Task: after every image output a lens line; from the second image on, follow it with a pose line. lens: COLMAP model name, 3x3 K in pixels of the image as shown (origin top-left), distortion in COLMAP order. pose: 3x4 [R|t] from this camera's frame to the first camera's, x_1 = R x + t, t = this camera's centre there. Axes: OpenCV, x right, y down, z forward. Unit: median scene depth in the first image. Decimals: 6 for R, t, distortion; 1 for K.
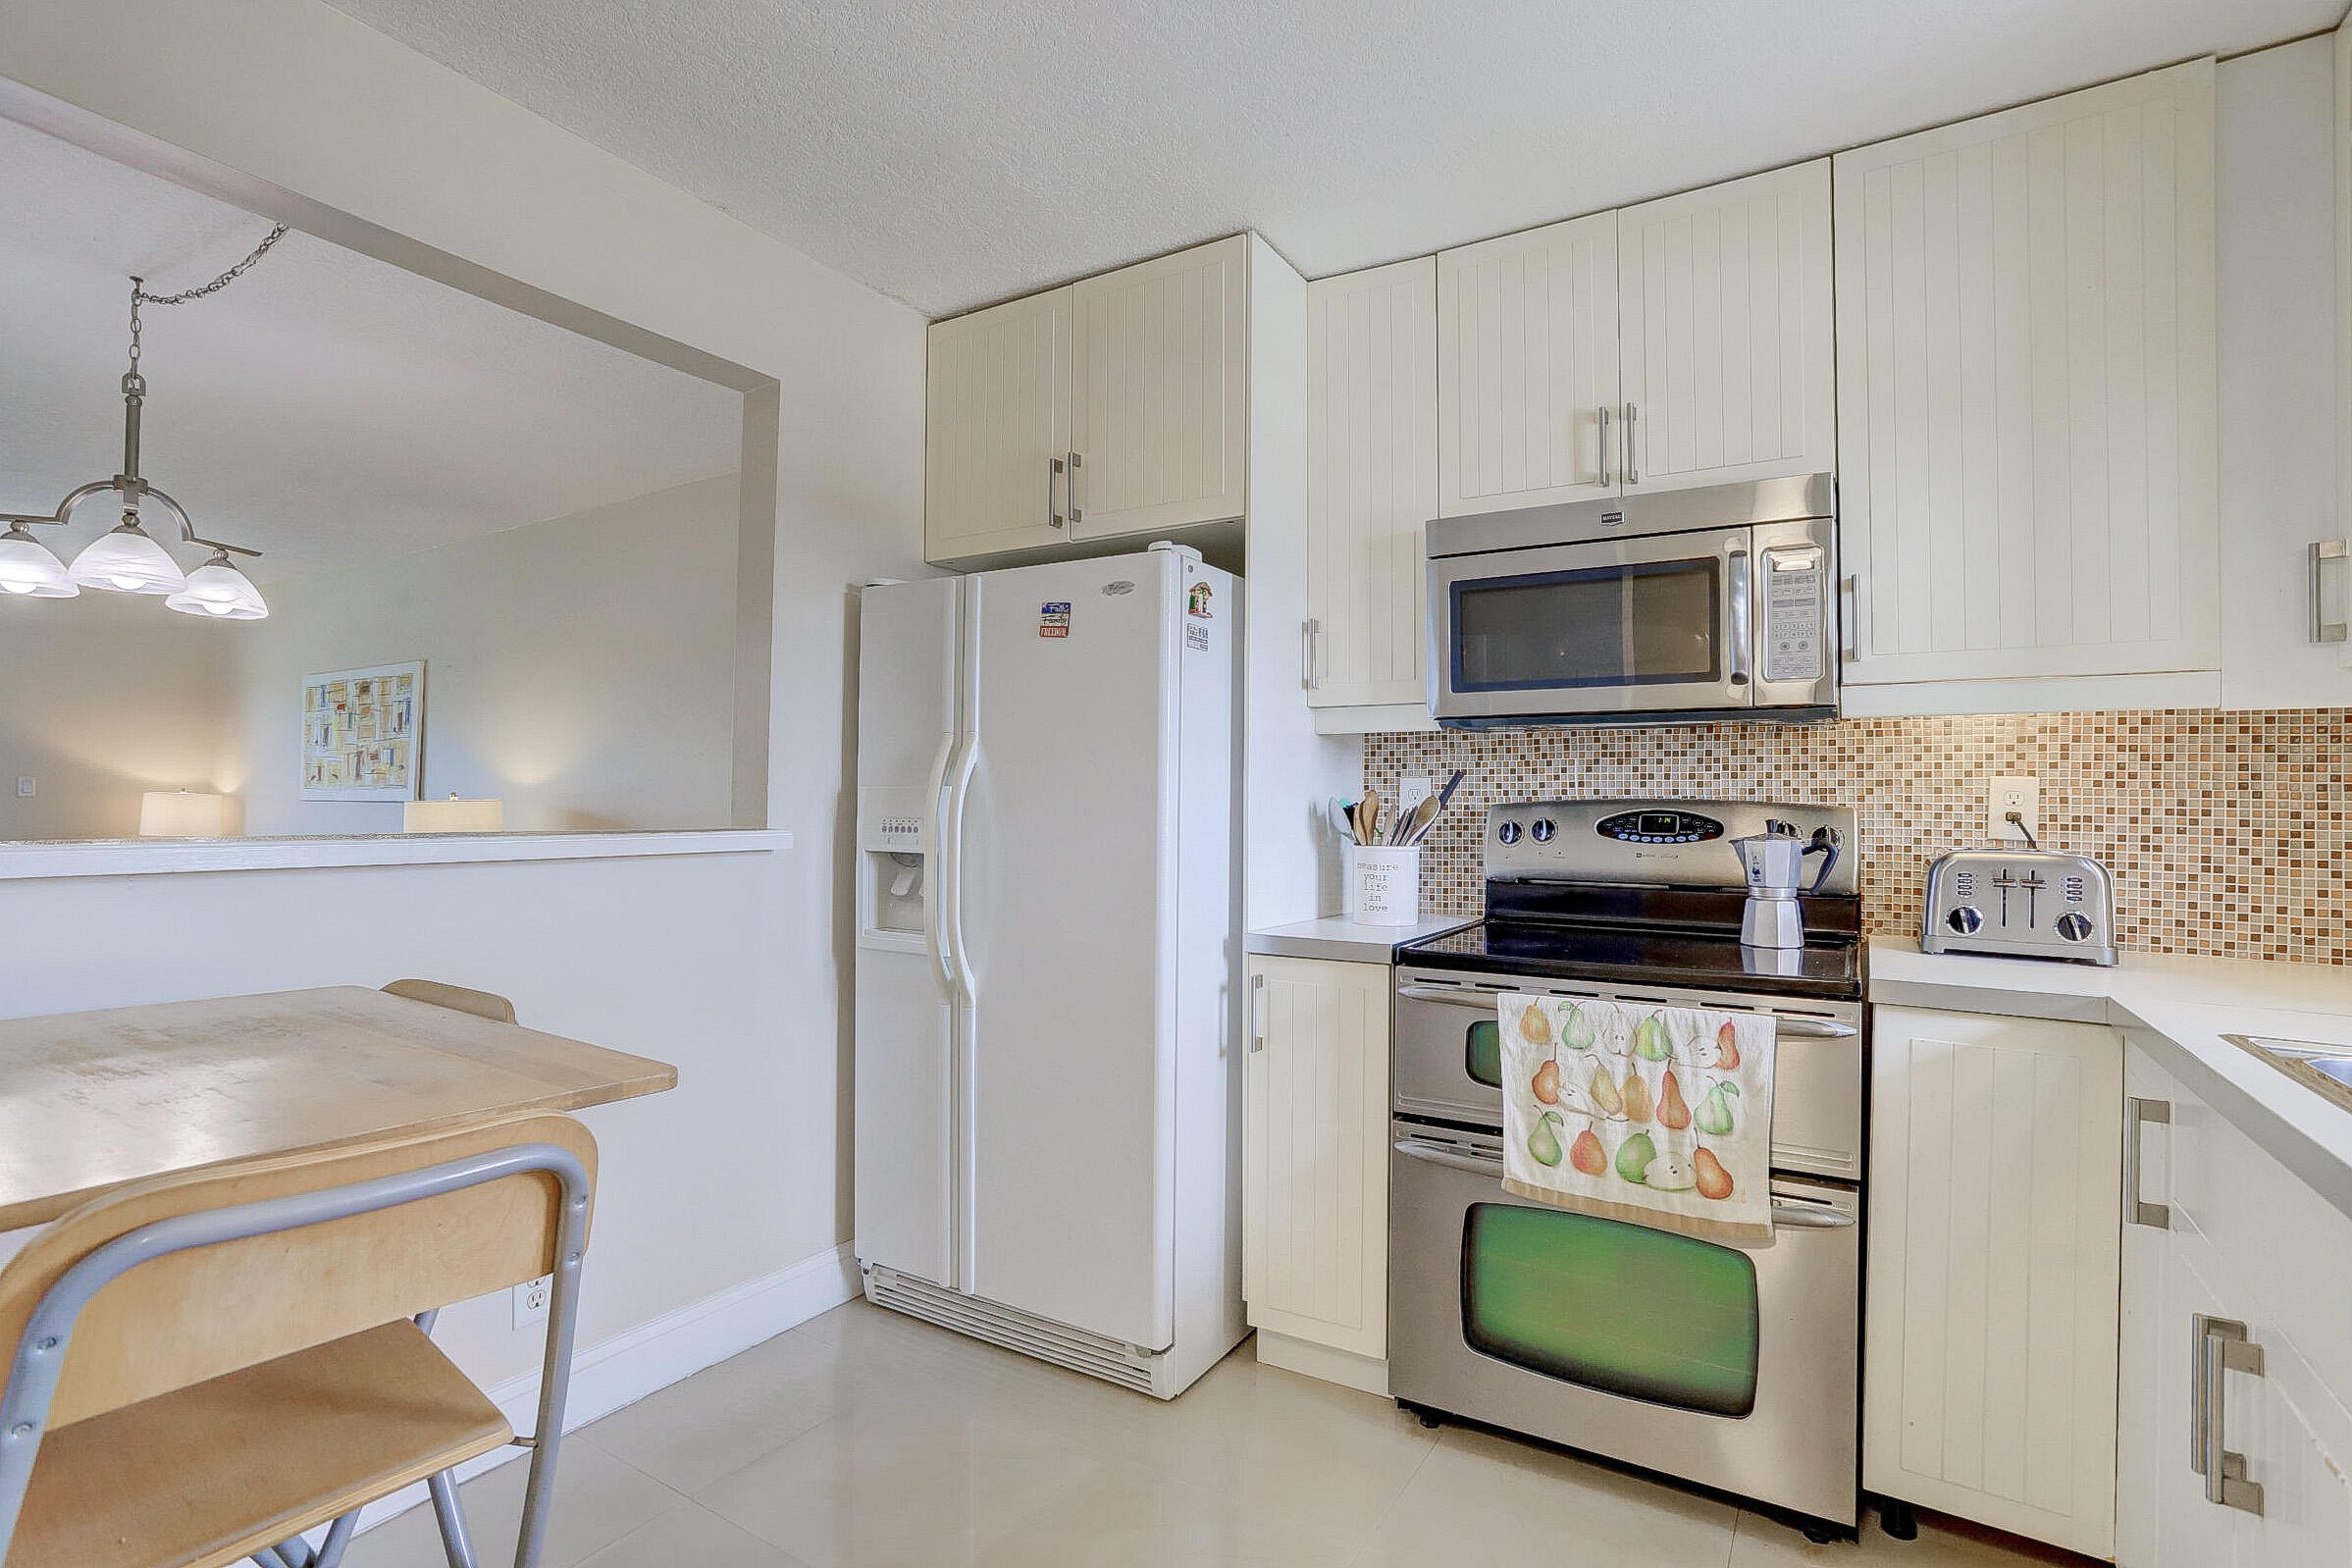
lens RADIAL K [[1118.8, 0, 1171.1], [0, 1118.8, 778.2], [0, 0, 1]] dist [-0.000423, 0.000003]
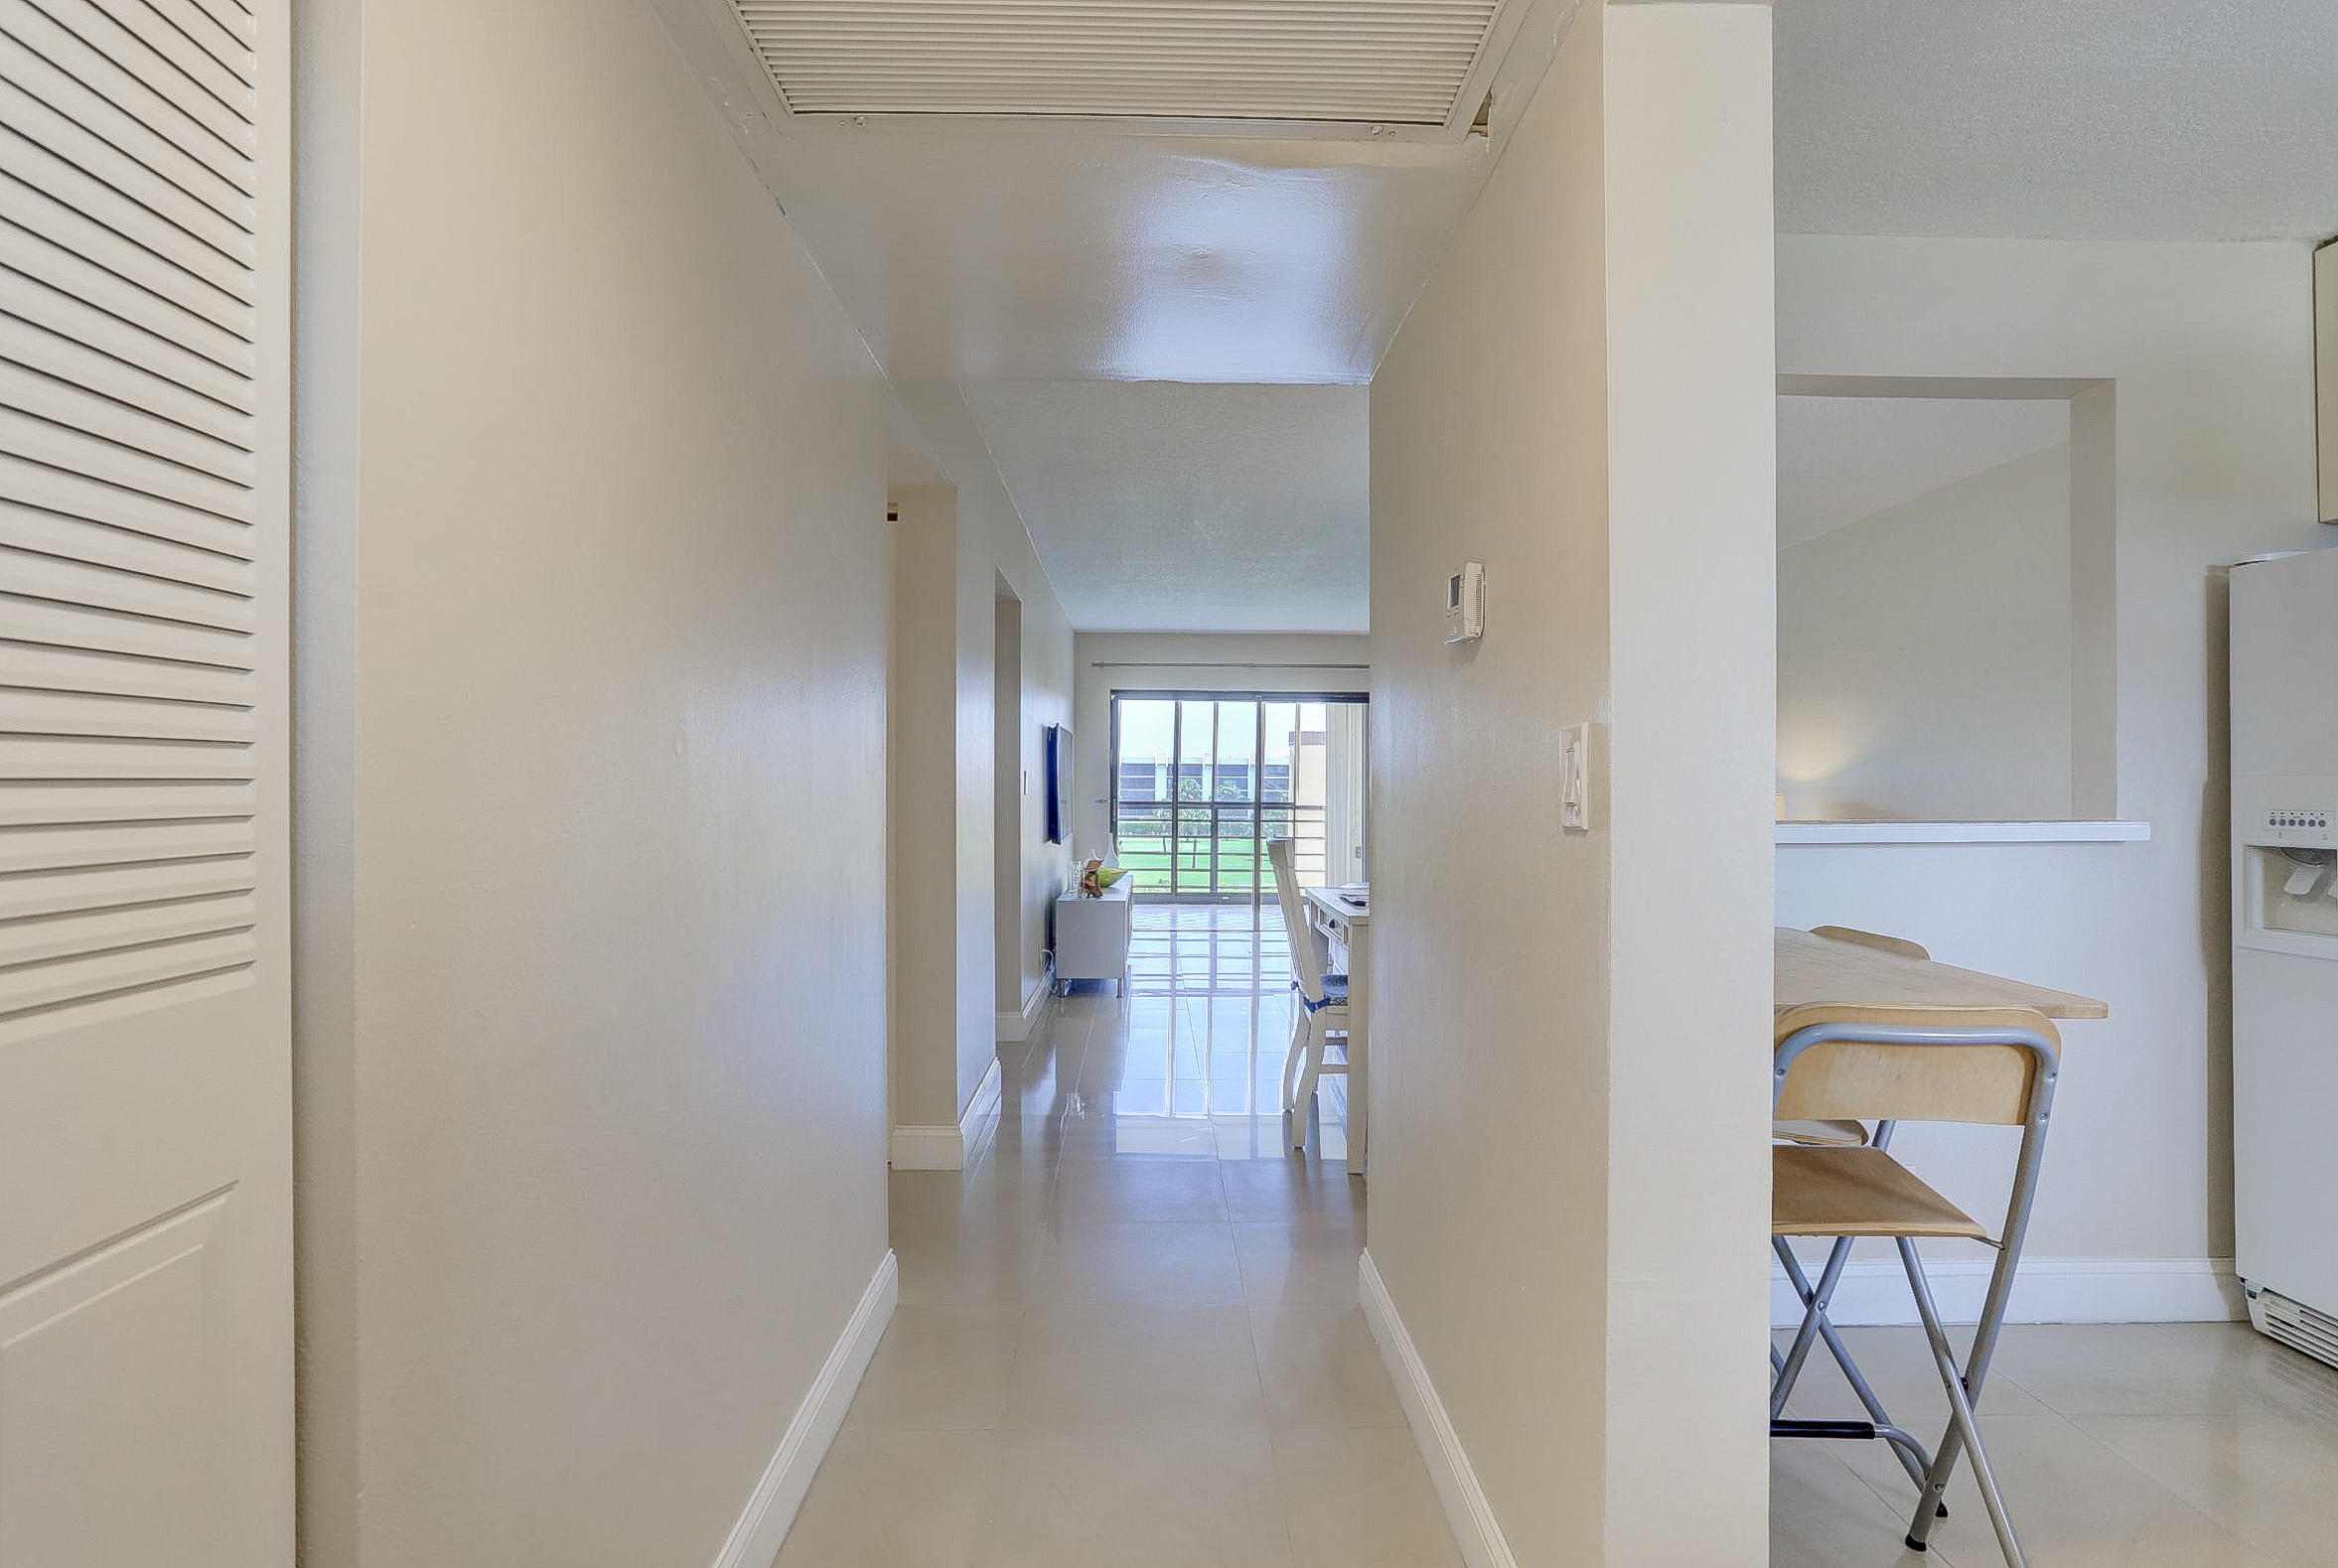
lens RADIAL K [[1112.1, 0, 1165.7], [0, 1112.1, 783.2], [0, 0, 1]] dist [-0.000423, 0.000003]
pose [[0.540786, -0.015890, -0.841010, 0.026388], [0.028201, 0.999602, -0.000753, -0.012631], [0.840687, -0.023310, 0.541019, -0.282185]]
